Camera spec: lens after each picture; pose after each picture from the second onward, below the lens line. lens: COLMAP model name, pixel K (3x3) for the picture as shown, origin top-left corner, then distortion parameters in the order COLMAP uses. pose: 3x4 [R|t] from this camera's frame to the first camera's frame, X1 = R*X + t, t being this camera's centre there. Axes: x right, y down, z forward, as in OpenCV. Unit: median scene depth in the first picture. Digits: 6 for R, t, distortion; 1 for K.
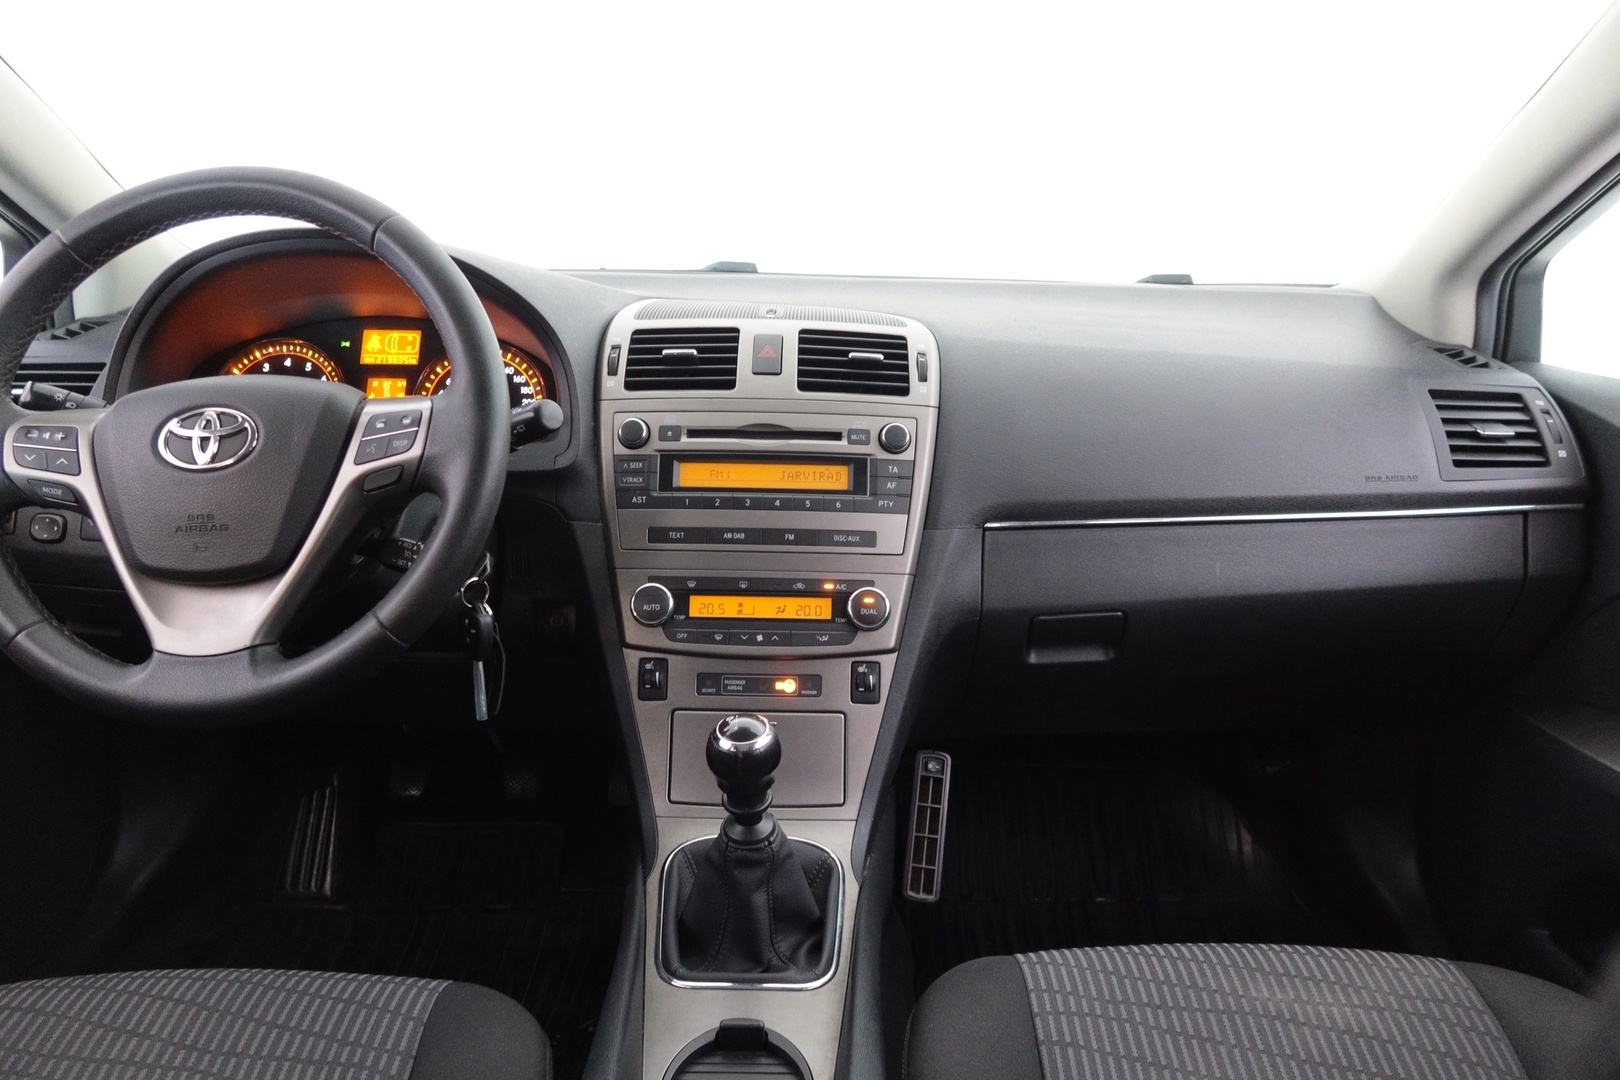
lens RADIAL K [[1113.0, 0, 810.0], [0, 1113.0, 540.0], [0, 0, 1]] dist [0.001124, -0.000367]
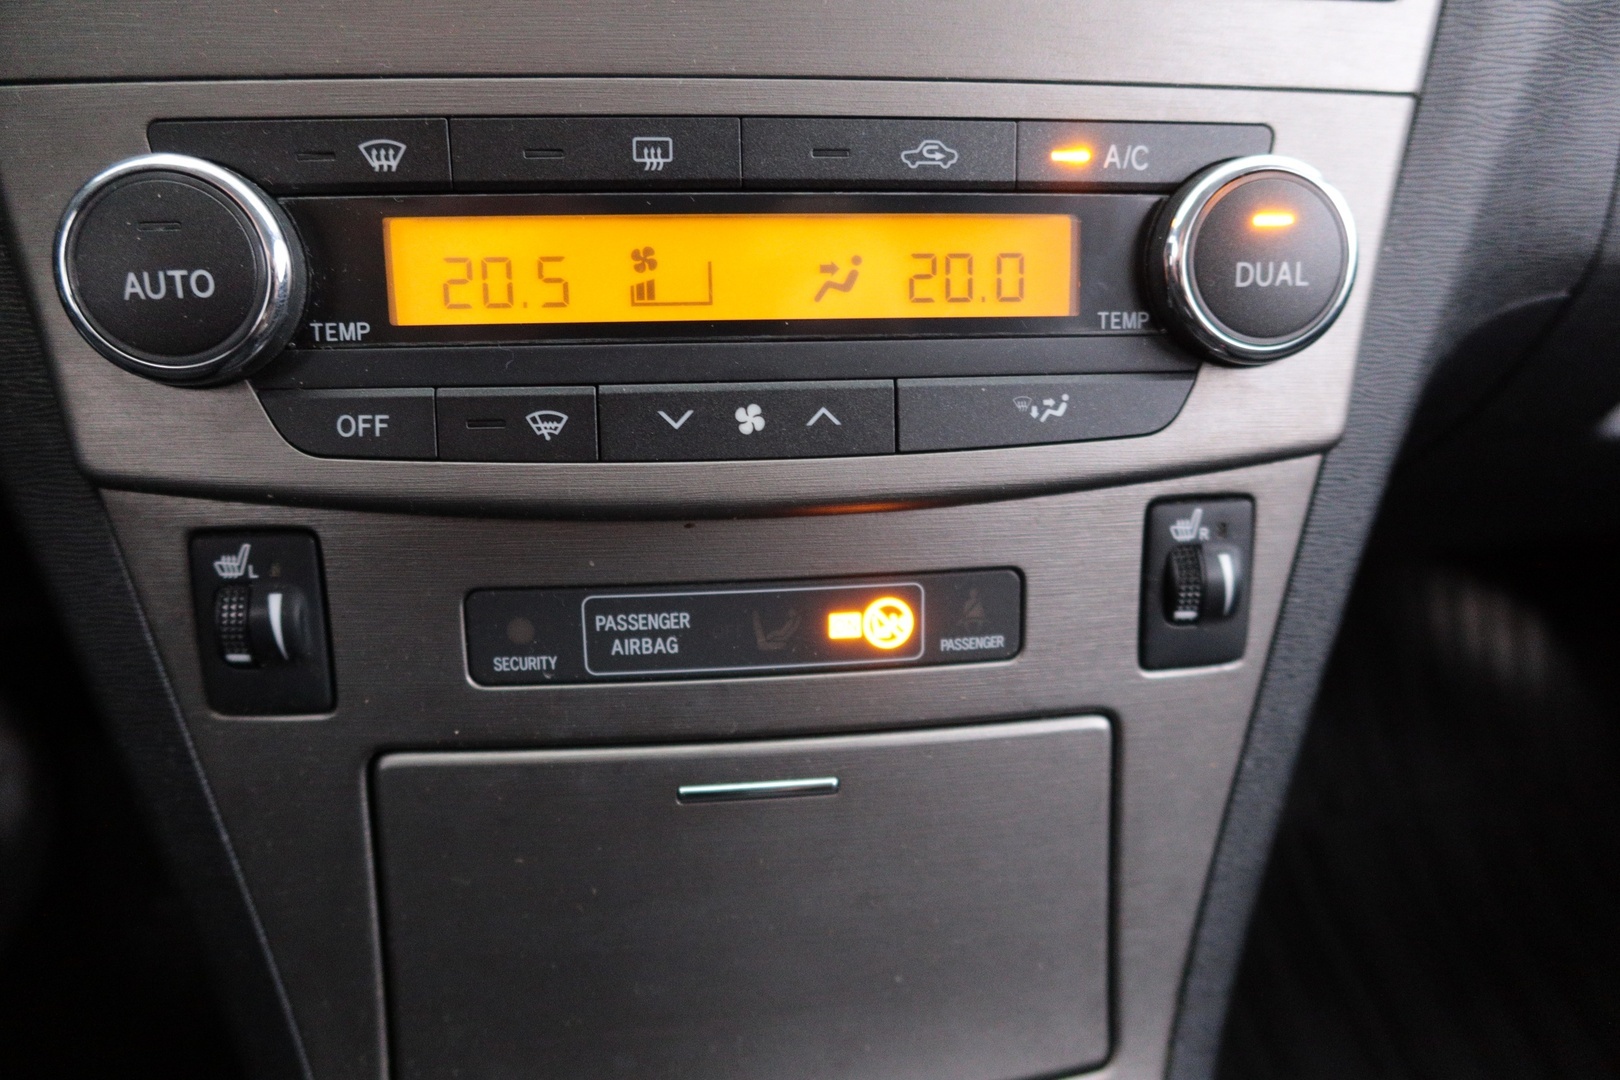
lens RADIAL K [[1113.0, 0, 810.0], [0, 1113.0, 540.0], [0, 0, 1]] dist [0.001124, -0.000367]
pose [[0.993934, -0.051555, 0.097149, -0.055256], [0.019593, 0.952197, 0.304856, 0.046121], [-0.108222, -0.301103, 0.947431, 0.793664]]
